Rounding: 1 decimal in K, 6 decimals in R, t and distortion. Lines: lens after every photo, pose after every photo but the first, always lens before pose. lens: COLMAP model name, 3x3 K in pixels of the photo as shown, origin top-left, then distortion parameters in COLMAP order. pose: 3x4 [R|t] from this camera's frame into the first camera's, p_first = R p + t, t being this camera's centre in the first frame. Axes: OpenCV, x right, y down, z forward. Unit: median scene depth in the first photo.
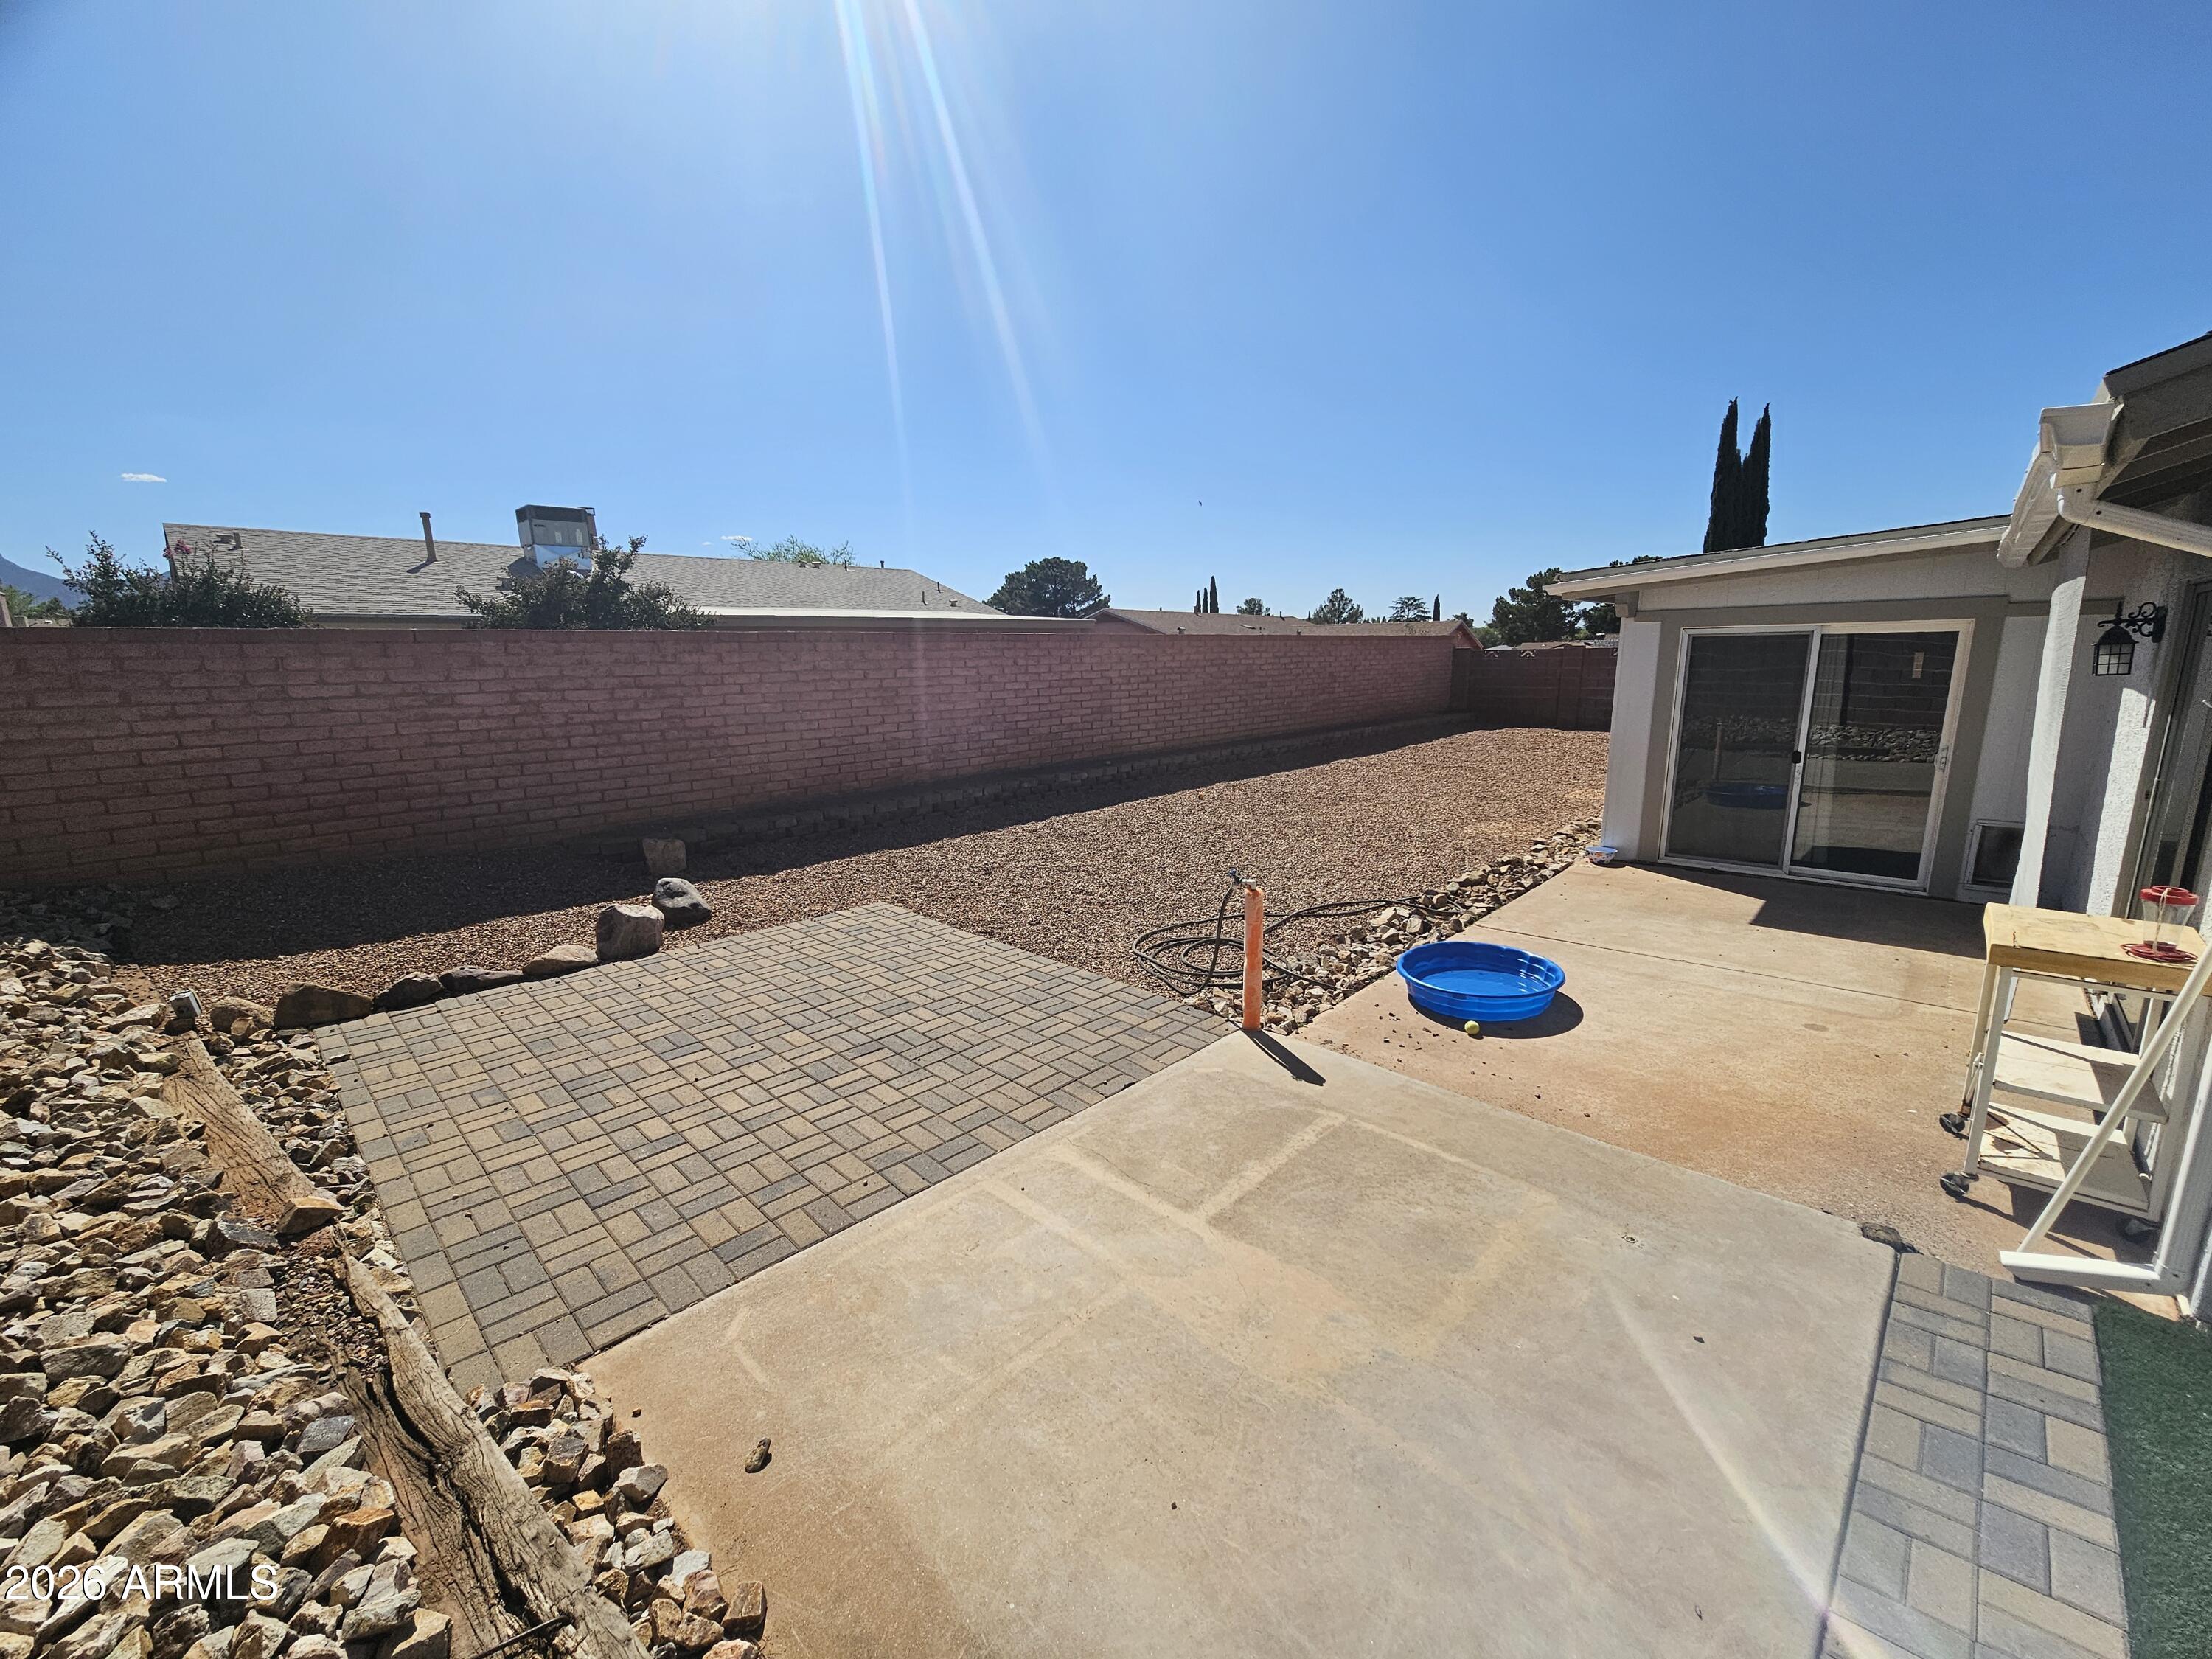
lens RADIAL K [[909.3, 0, 1110.1], [0, 909.3, 839.9], [0, 0, 1]] dist [0.000529, 0.000897]
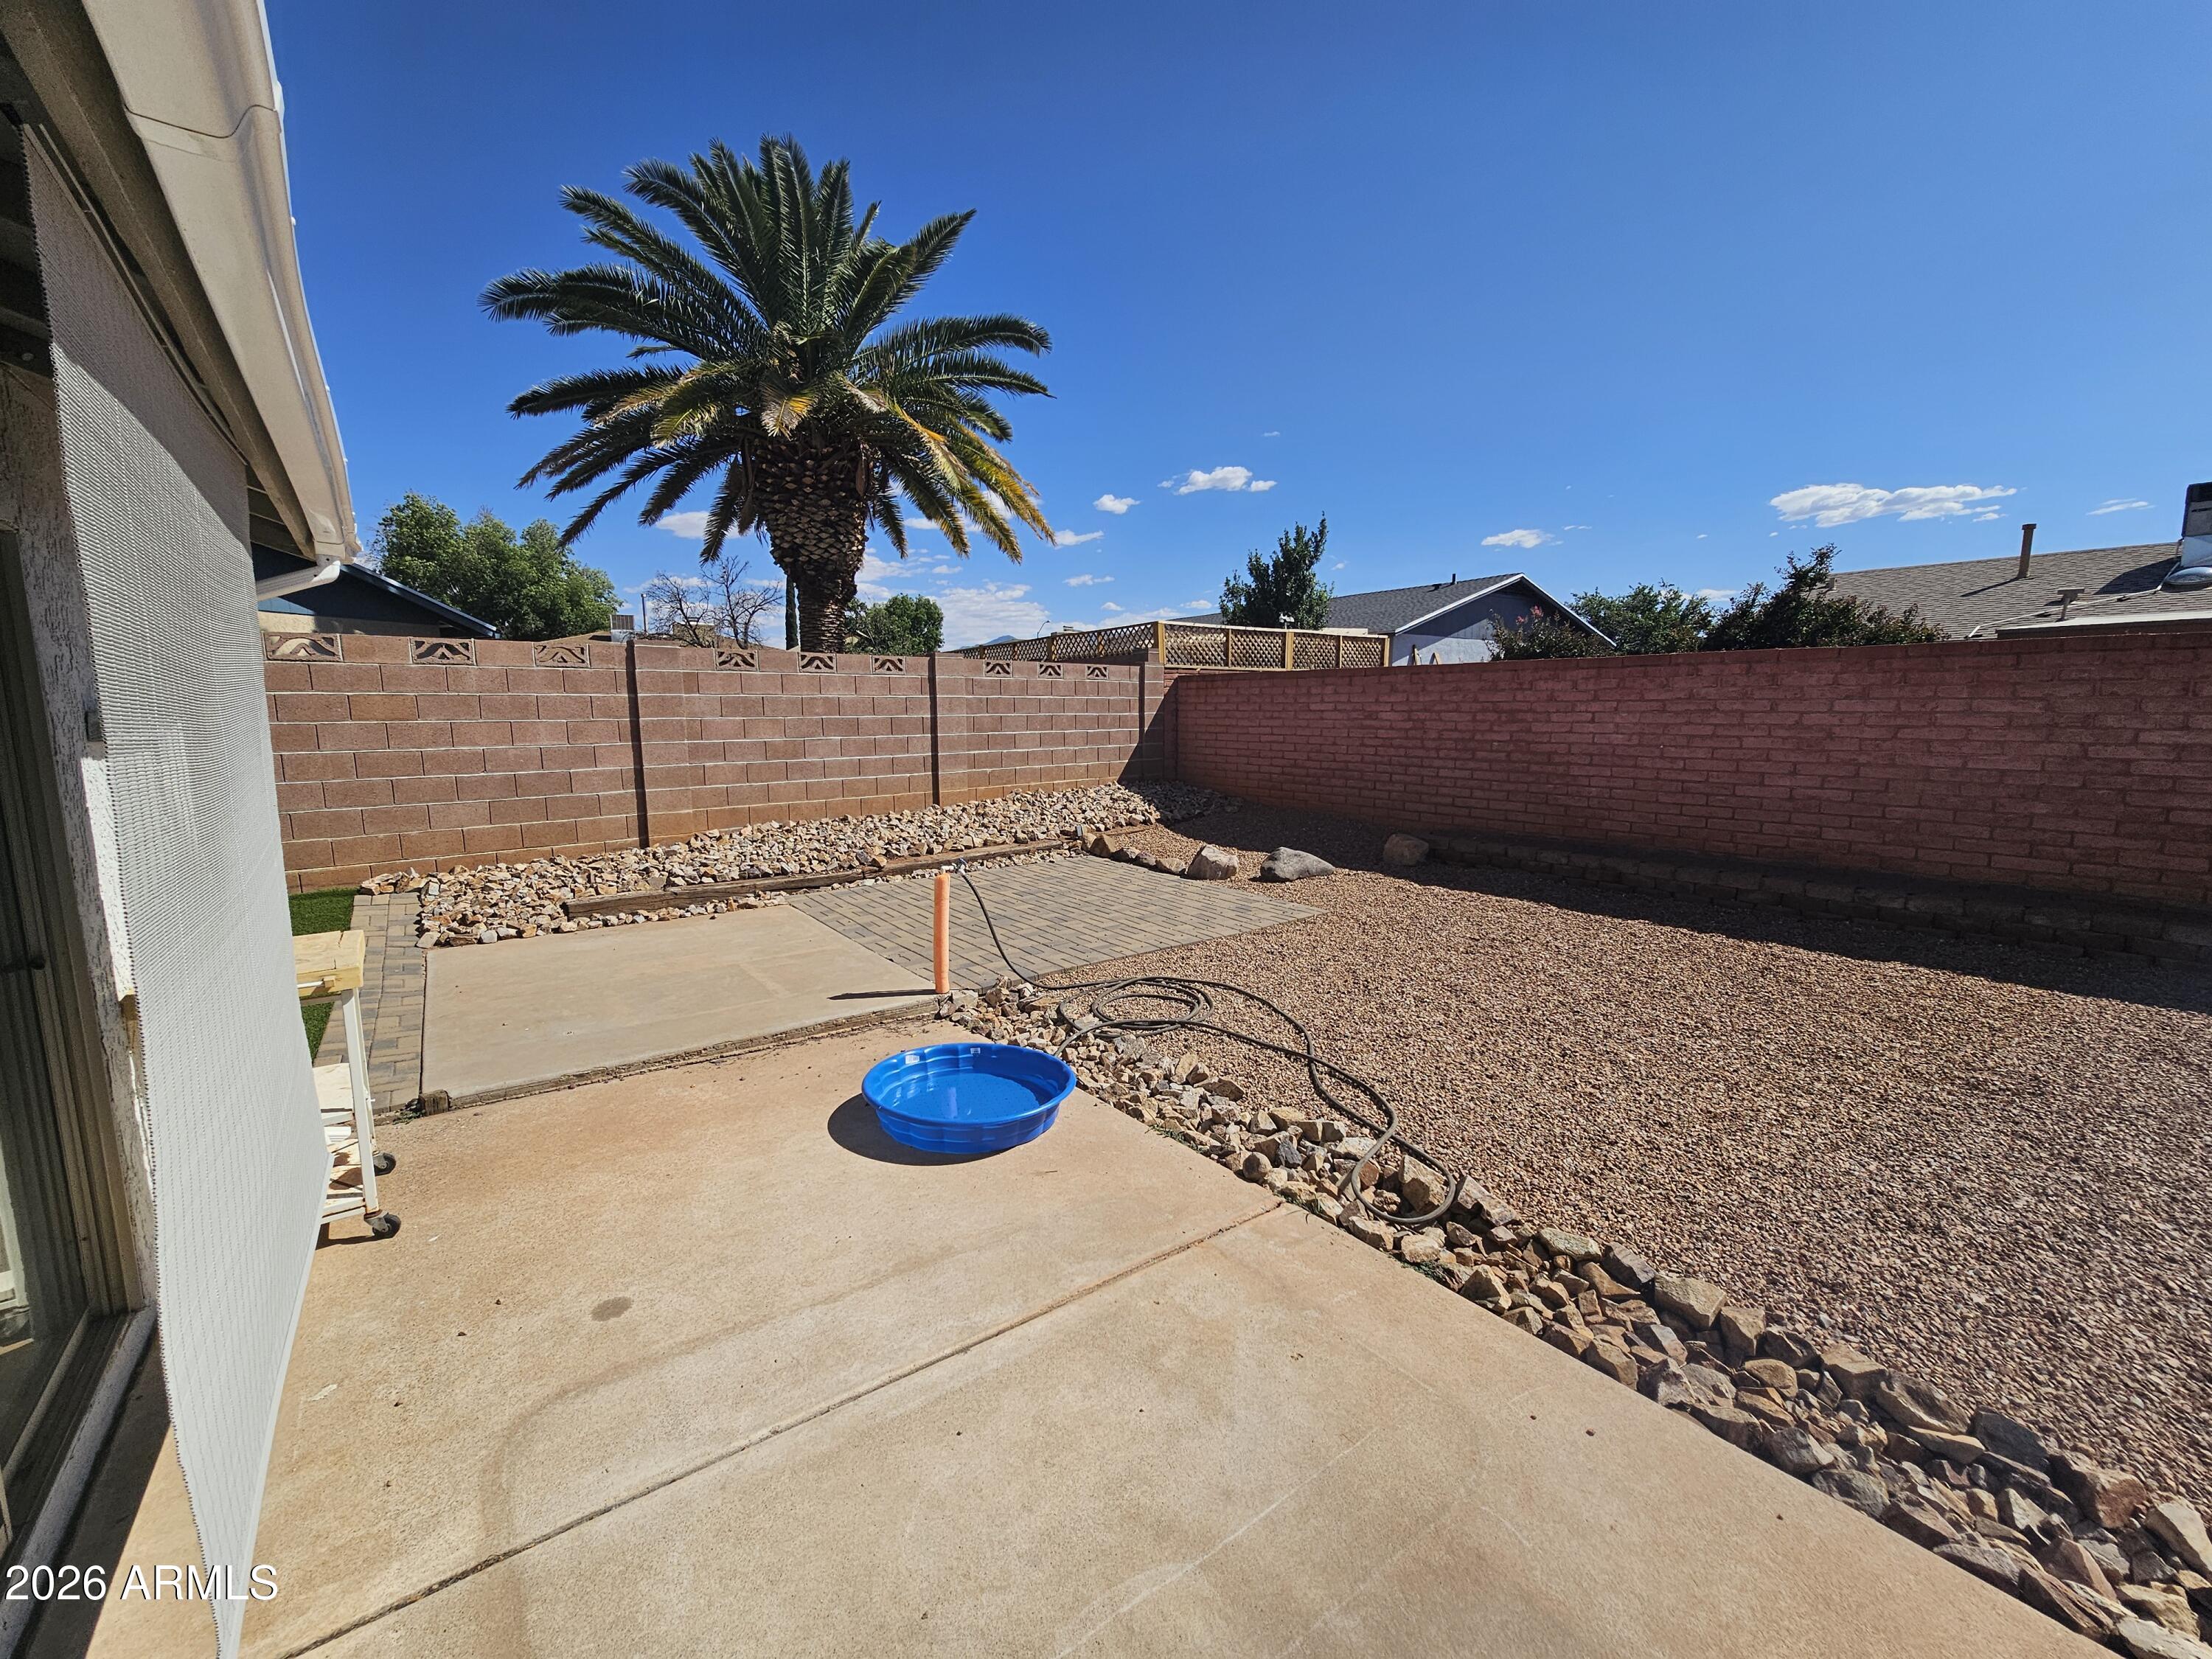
lens RADIAL K [[909.3, 0, 1110.1], [0, 909.3, 839.9], [0, 0, 1]] dist [0.000529, 0.000897]
pose [[-0.162493, 0.158244, -0.973938, 0.656883], [-0.192897, 0.962916, 0.188637, -0.131730], [0.967671, 0.218521, -0.125943, 0.697008]]
